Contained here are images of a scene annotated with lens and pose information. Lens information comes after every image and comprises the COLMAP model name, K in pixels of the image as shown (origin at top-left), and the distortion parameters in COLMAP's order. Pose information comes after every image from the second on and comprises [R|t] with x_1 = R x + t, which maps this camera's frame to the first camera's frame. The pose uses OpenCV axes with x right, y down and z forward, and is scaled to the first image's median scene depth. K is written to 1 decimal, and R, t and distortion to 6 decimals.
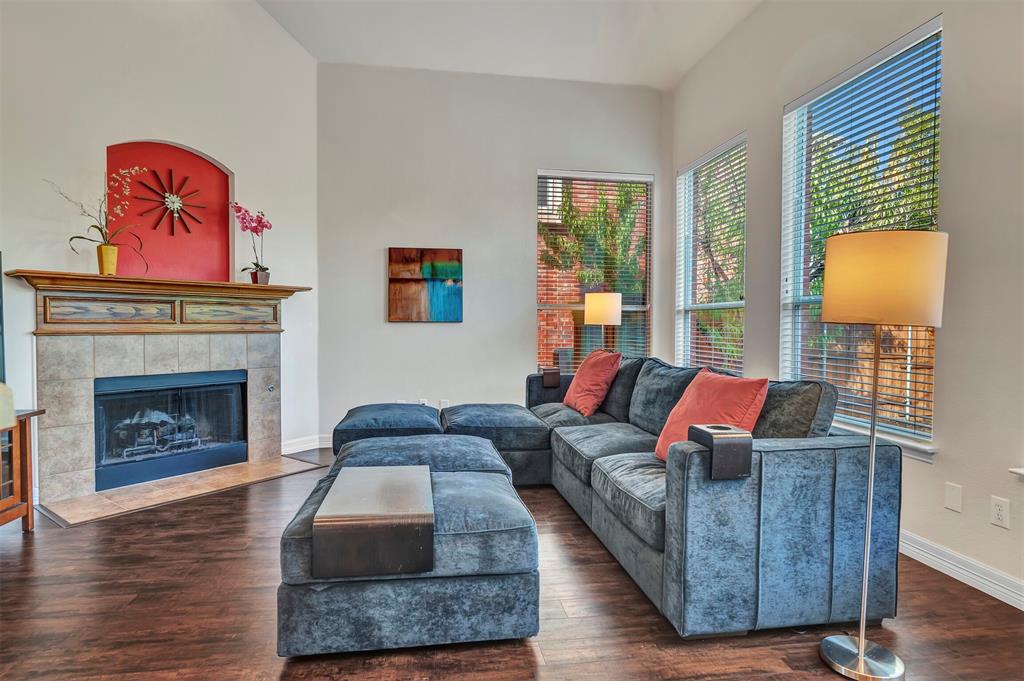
lens RADIAL K [[555.8, 0, 489.0], [0, 555.8, 341.4], [0, 0, 1]] dist [-0.012635, 0.004421]
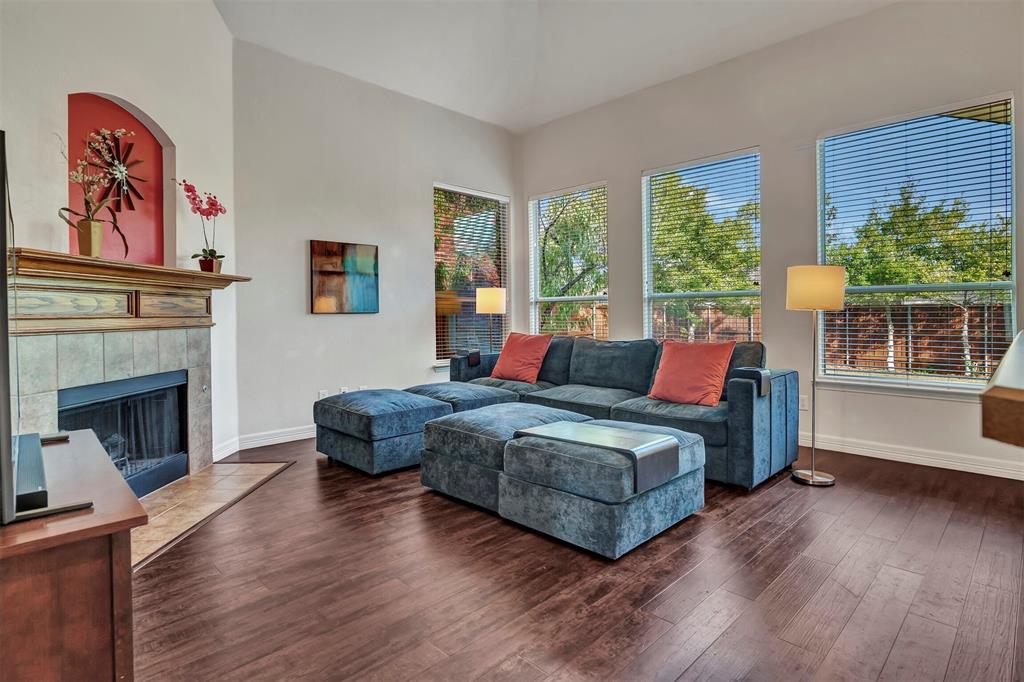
lens RADIAL K [[517.7, 0, 503.8], [0, 517.7, 318.4], [0, 0, 1]] dist [-0.011226, -0.001118]
pose [[0.812957, -0.017895, 0.582049, -0.515383], [0.031193, 0.999431, -0.012841, -0.003934], [-0.581488, 0.028595, 0.813052, 0.044756]]
